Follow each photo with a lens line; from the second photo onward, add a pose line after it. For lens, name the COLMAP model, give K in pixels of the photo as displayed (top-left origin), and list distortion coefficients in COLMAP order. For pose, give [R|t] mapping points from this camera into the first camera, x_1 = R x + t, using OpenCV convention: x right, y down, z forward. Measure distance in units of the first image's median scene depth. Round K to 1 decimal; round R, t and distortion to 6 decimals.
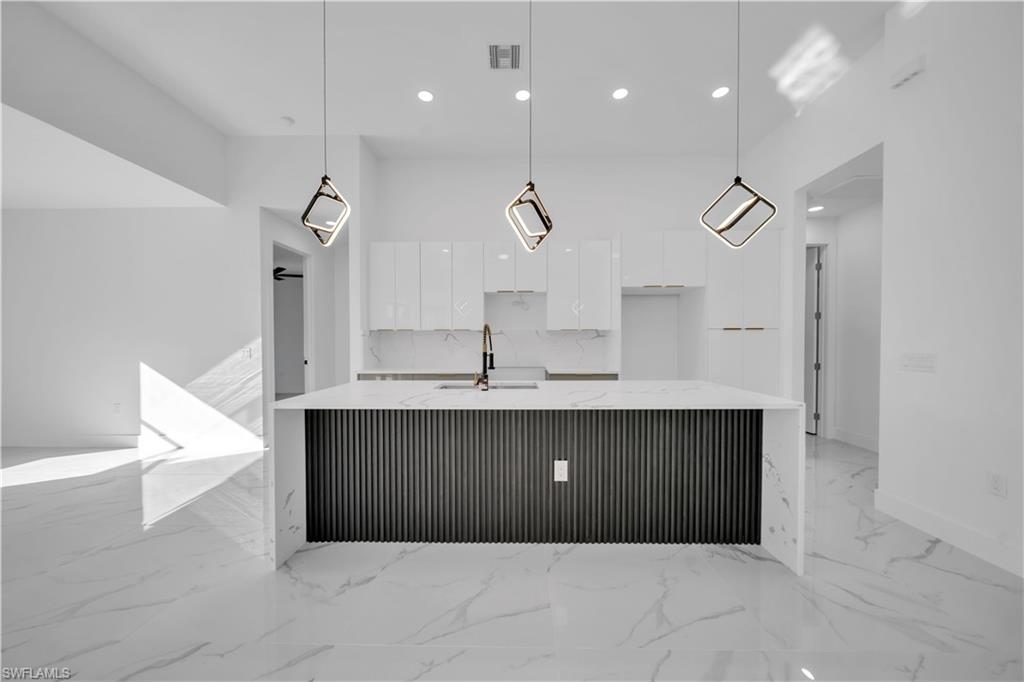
lens RADIAL K [[351.9, 0, 512.9], [0, 351.9, 345.5], [0, 0, 1]] dist [0.001119, -0.000169]
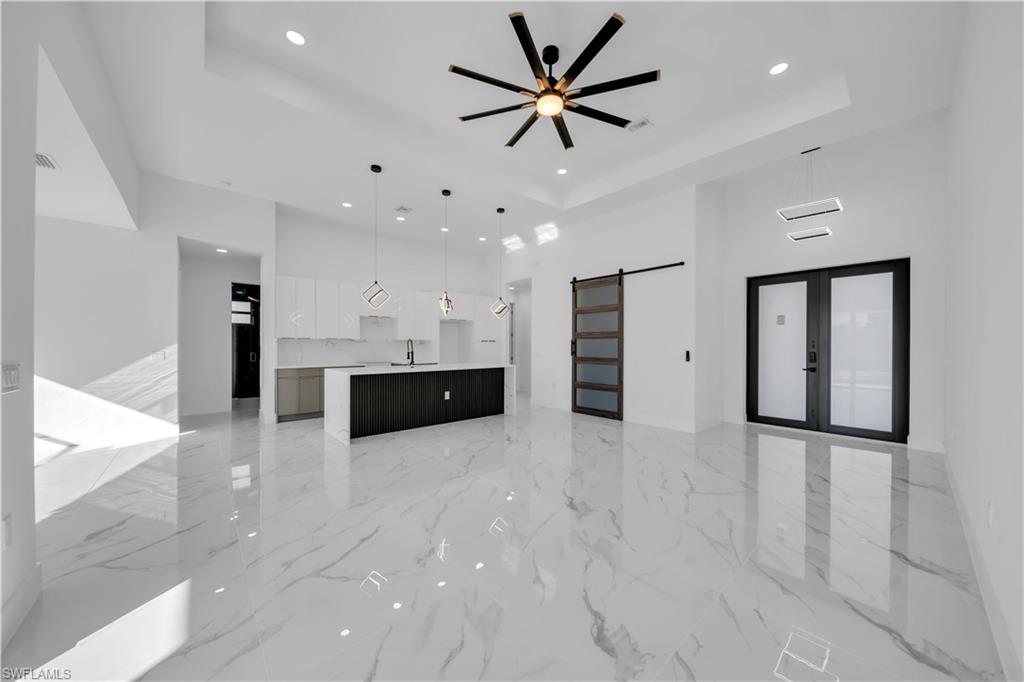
lens RADIAL K [[351.9, 0, 514.5], [0, 351.9, 341.6], [0, 0, 1]] dist [0.001119, -0.000169]
pose [[0.731508, 0.011434, 0.681737, -0.697395], [0.005723, 0.999721, -0.022908, 0.007570], [-0.681808, 0.020659, 0.731239, -0.692810]]
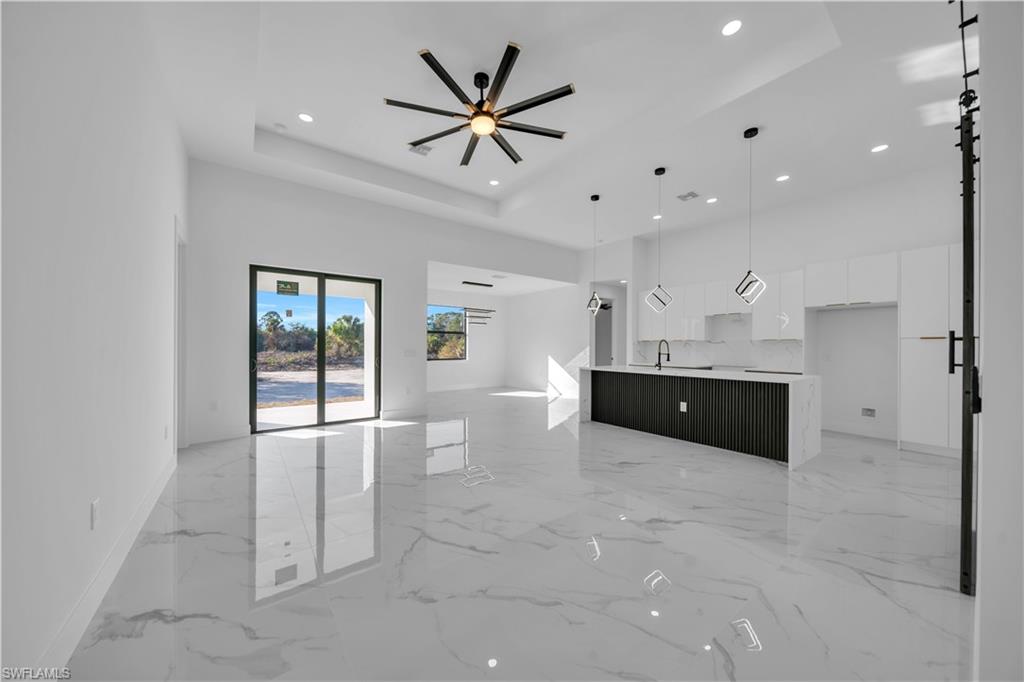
lens RADIAL K [[351.9, 0, 513.0], [0, 351.9, 347.8], [0, 0, 1]] dist [0.001119, -0.000169]
pose [[0.618185, 0.007692, -0.785995, 0.642562], [-0.016695, 0.999855, -0.003346, 0.007451], [0.785855, 0.015191, 0.618224, -0.640069]]
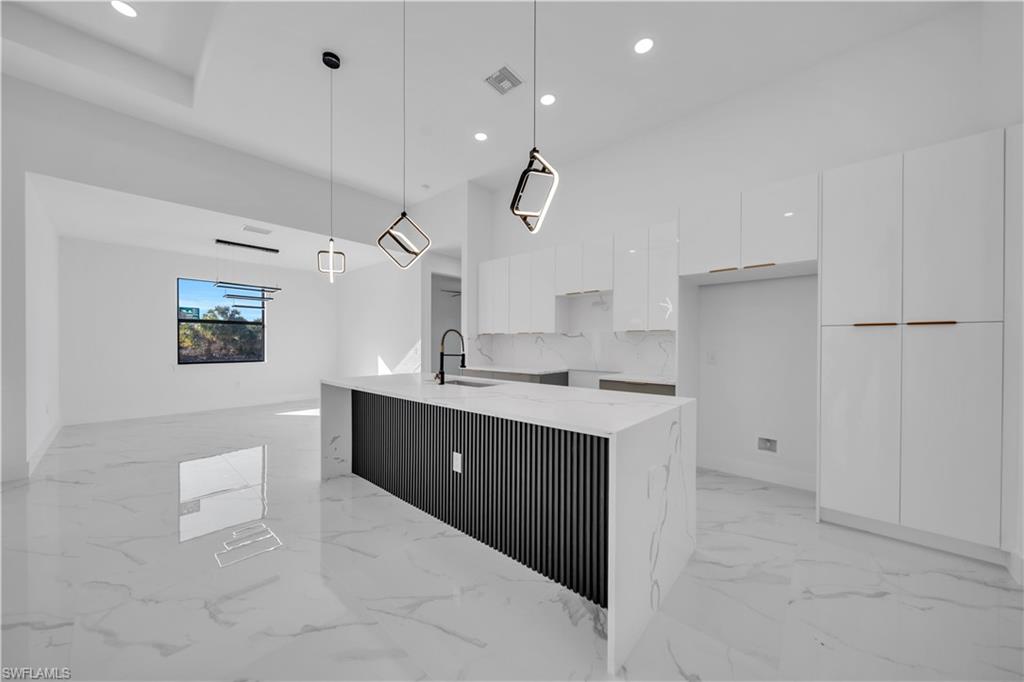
lens RADIAL K [[351.9, 0, 514.2], [0, 351.9, 345.2], [0, 0, 1]] dist [0.001119, -0.000169]
pose [[0.761567, 0.006621, -0.648052, 0.519681], [-0.013114, 0.999901, -0.005196, -0.000948], [0.647953, 0.012456, 0.761578, 0.150215]]
